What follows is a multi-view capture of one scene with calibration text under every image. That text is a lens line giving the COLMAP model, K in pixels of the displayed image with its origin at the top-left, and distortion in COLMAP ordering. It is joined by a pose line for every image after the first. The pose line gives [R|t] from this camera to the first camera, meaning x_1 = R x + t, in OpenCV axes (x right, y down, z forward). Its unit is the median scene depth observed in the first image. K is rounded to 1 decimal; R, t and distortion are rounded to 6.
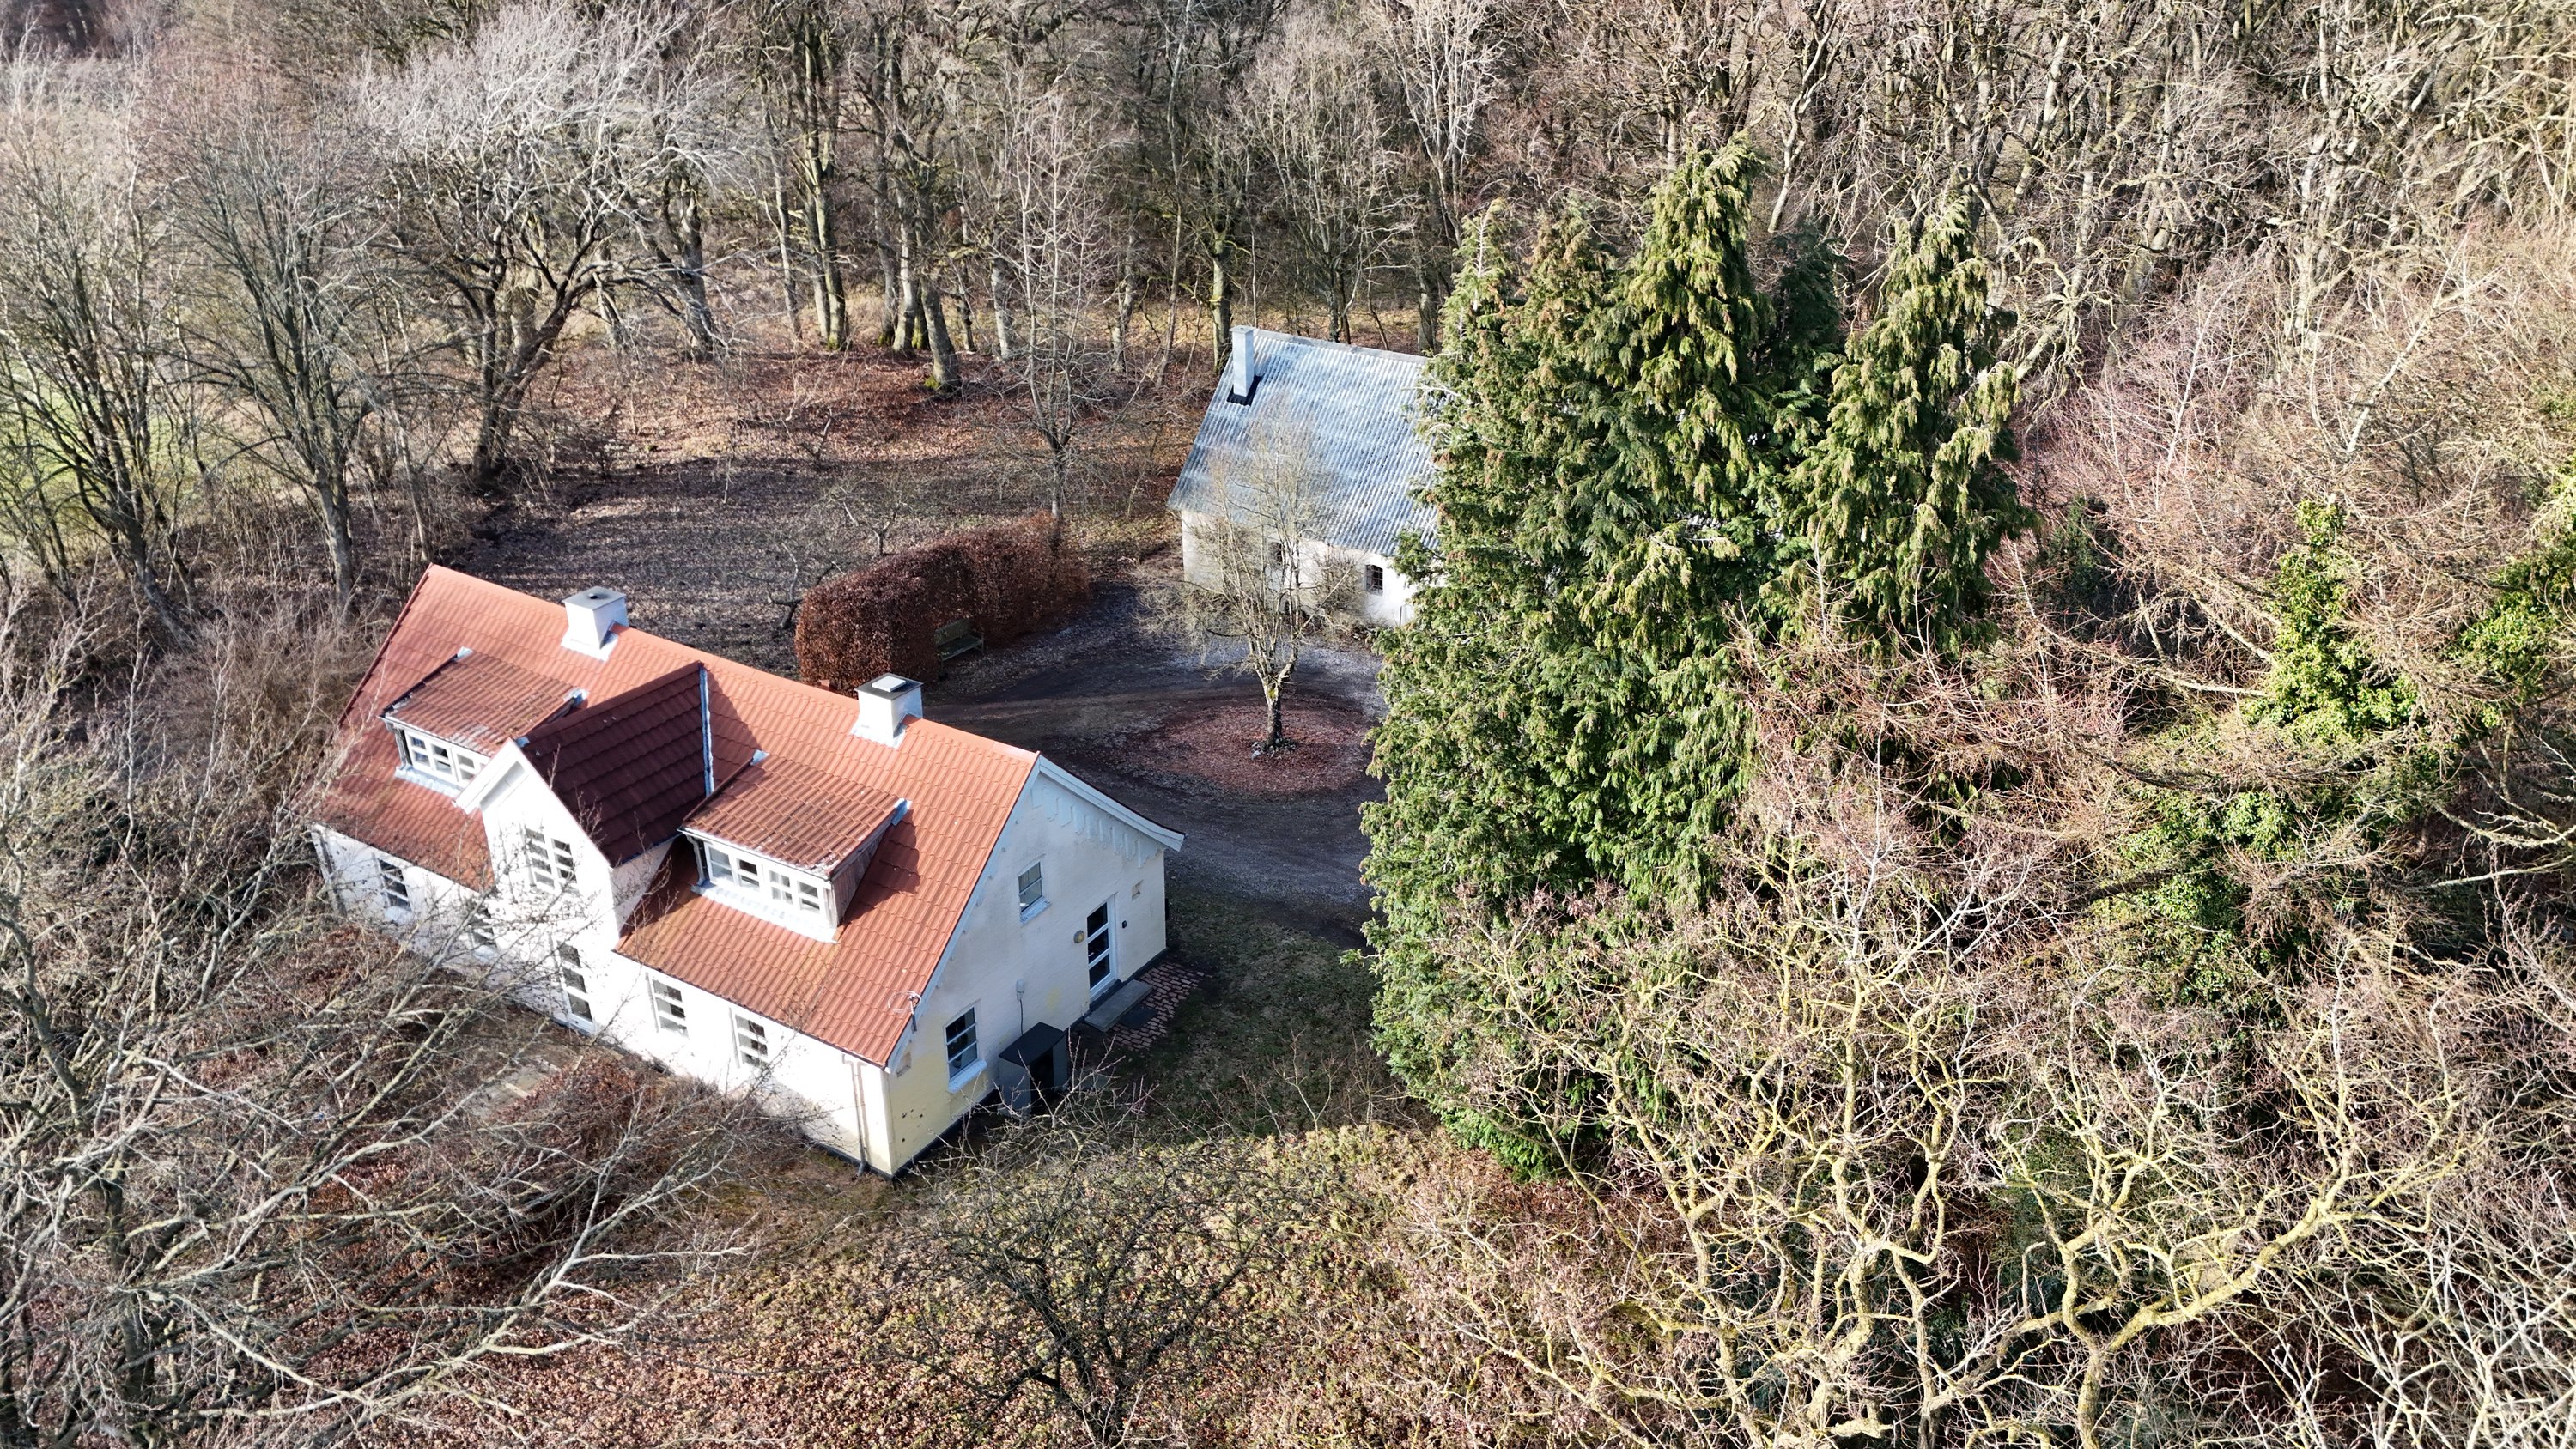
lens RADIAL K [[1859.0, 0, 1281.2], [0, 1859.0, 697.7], [0, 0, 1]] dist [0.075972, -0.043353]
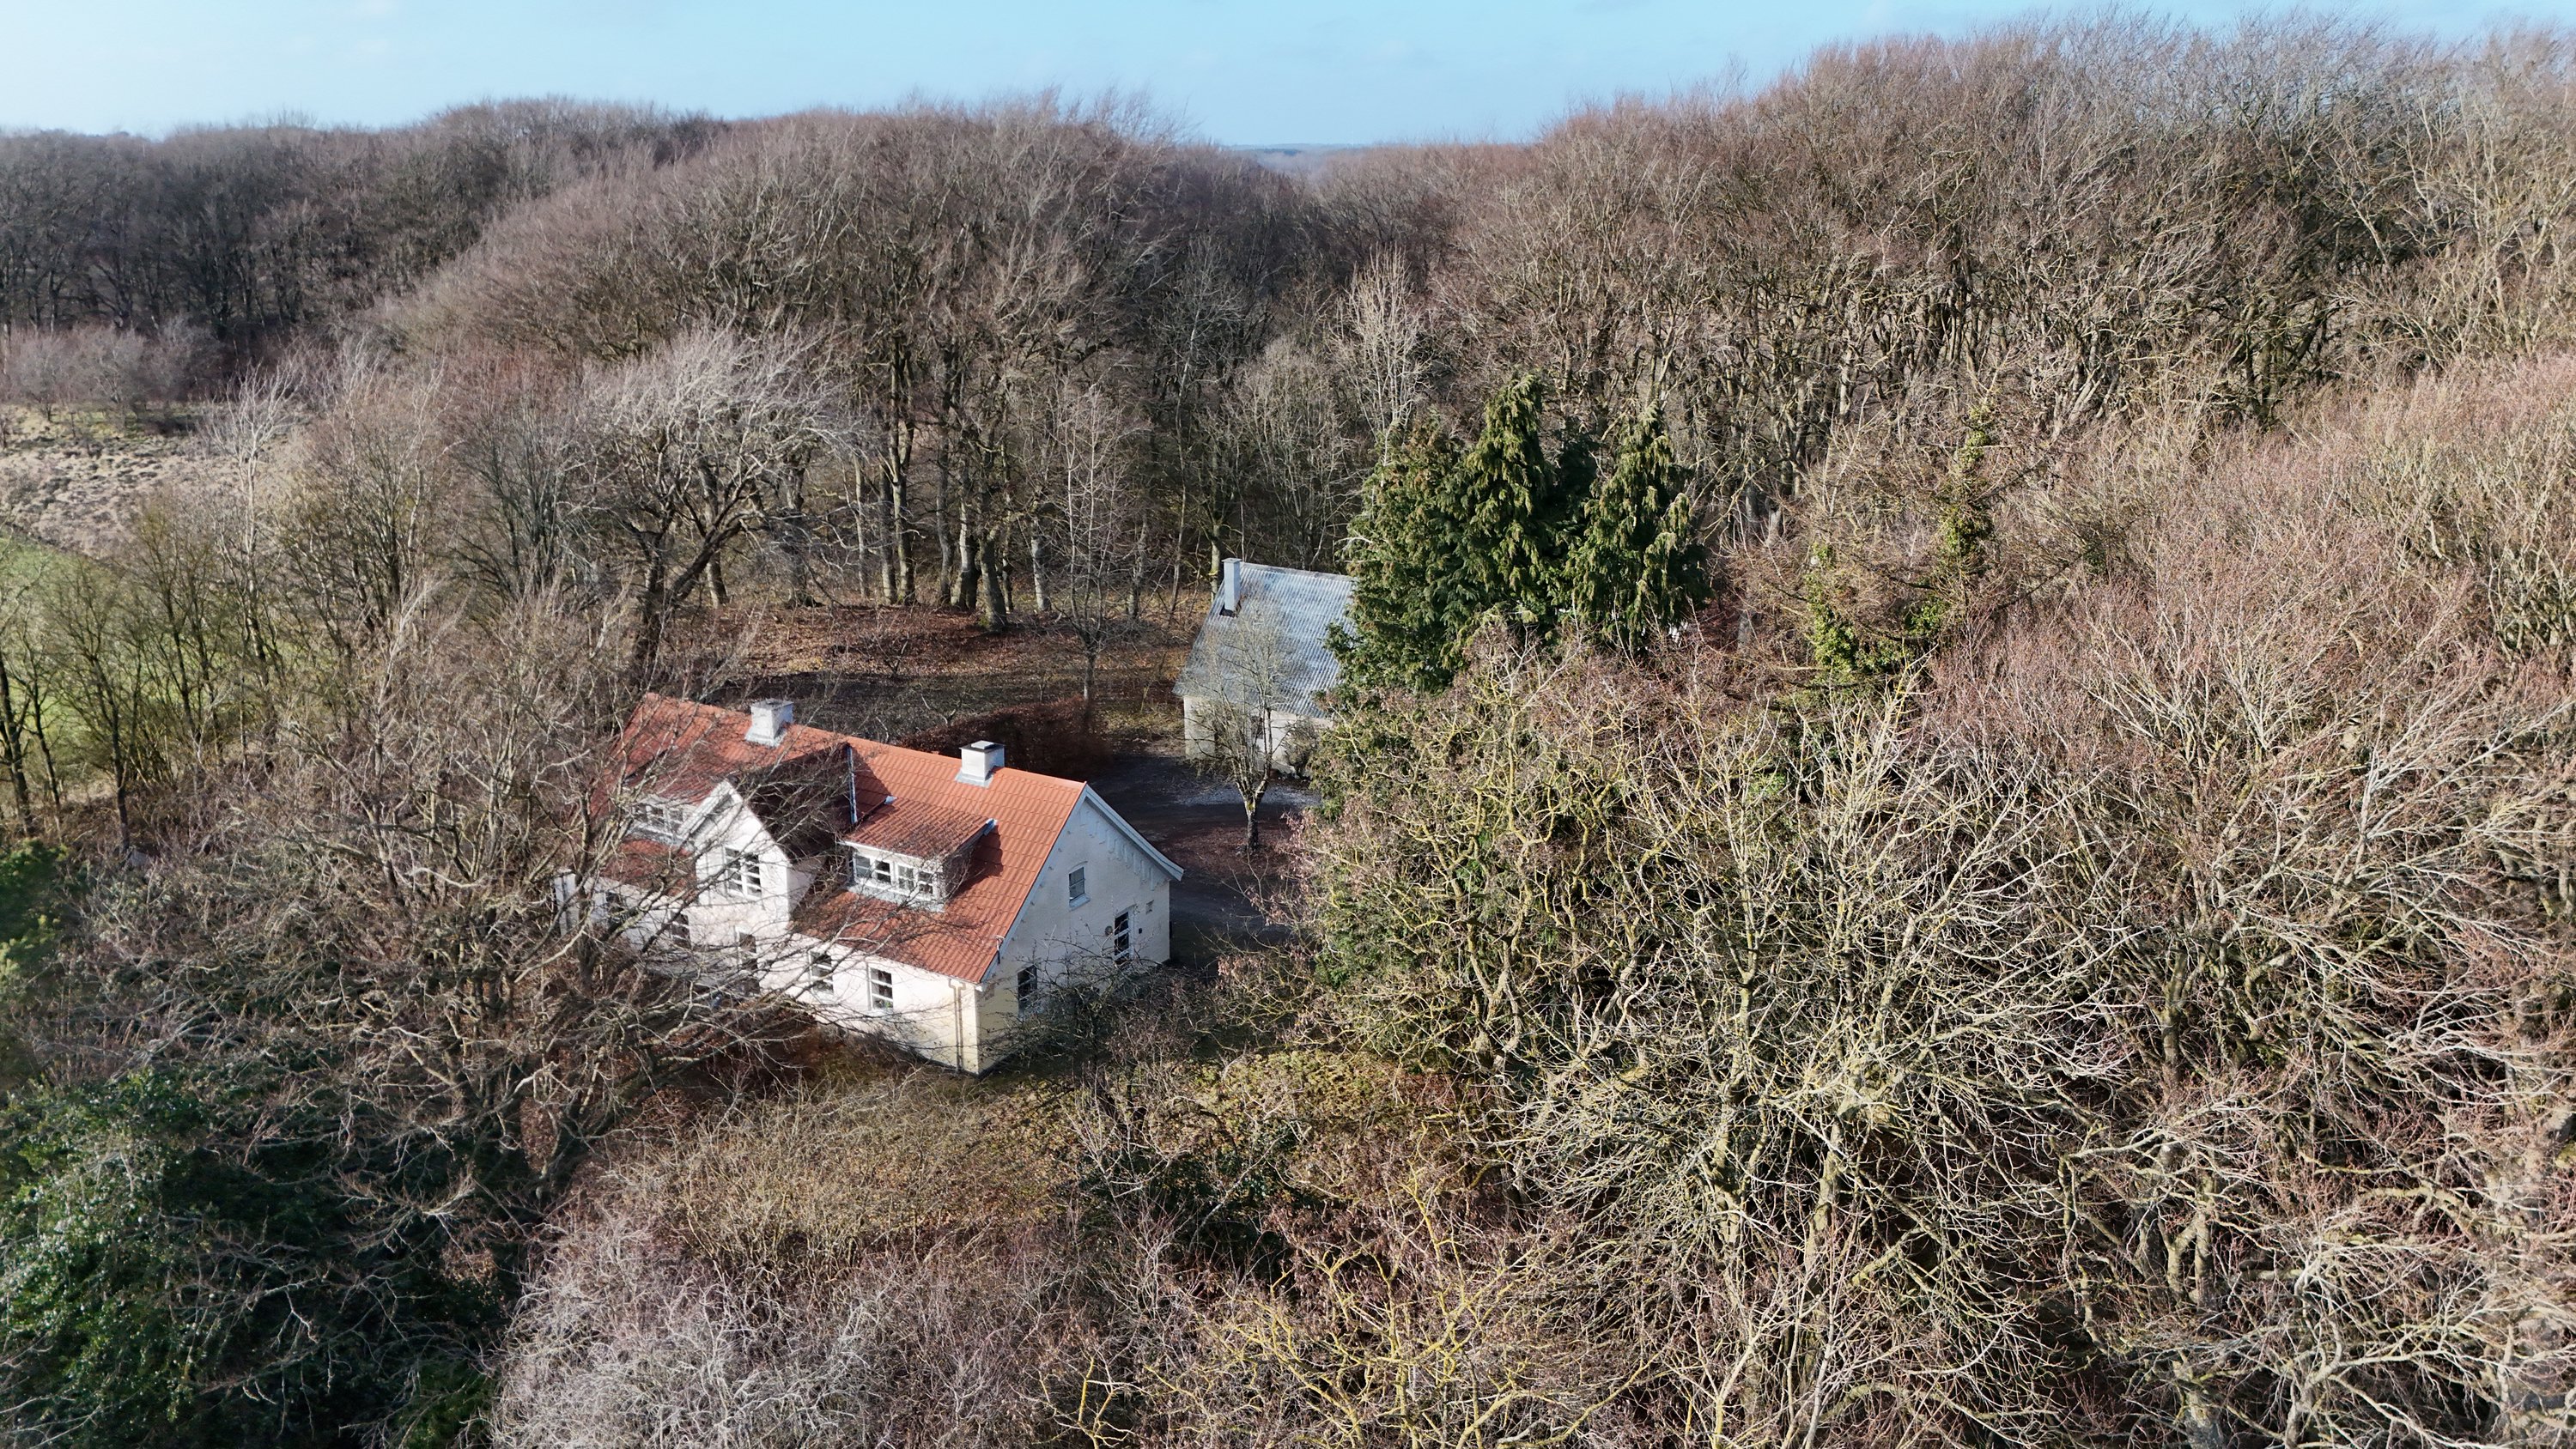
lens RADIAL K [[1859.0, 0, 1286.8], [0, 1859.0, 737.3], [0, 0, 1]] dist [0.075972, -0.043353]
pose [[0.999960, 0.006881, 0.005776, 0.018858], [-0.005818, 0.985900, -0.167232, 0.242459], [-0.006845, 0.167191, 0.985901, -0.462308]]
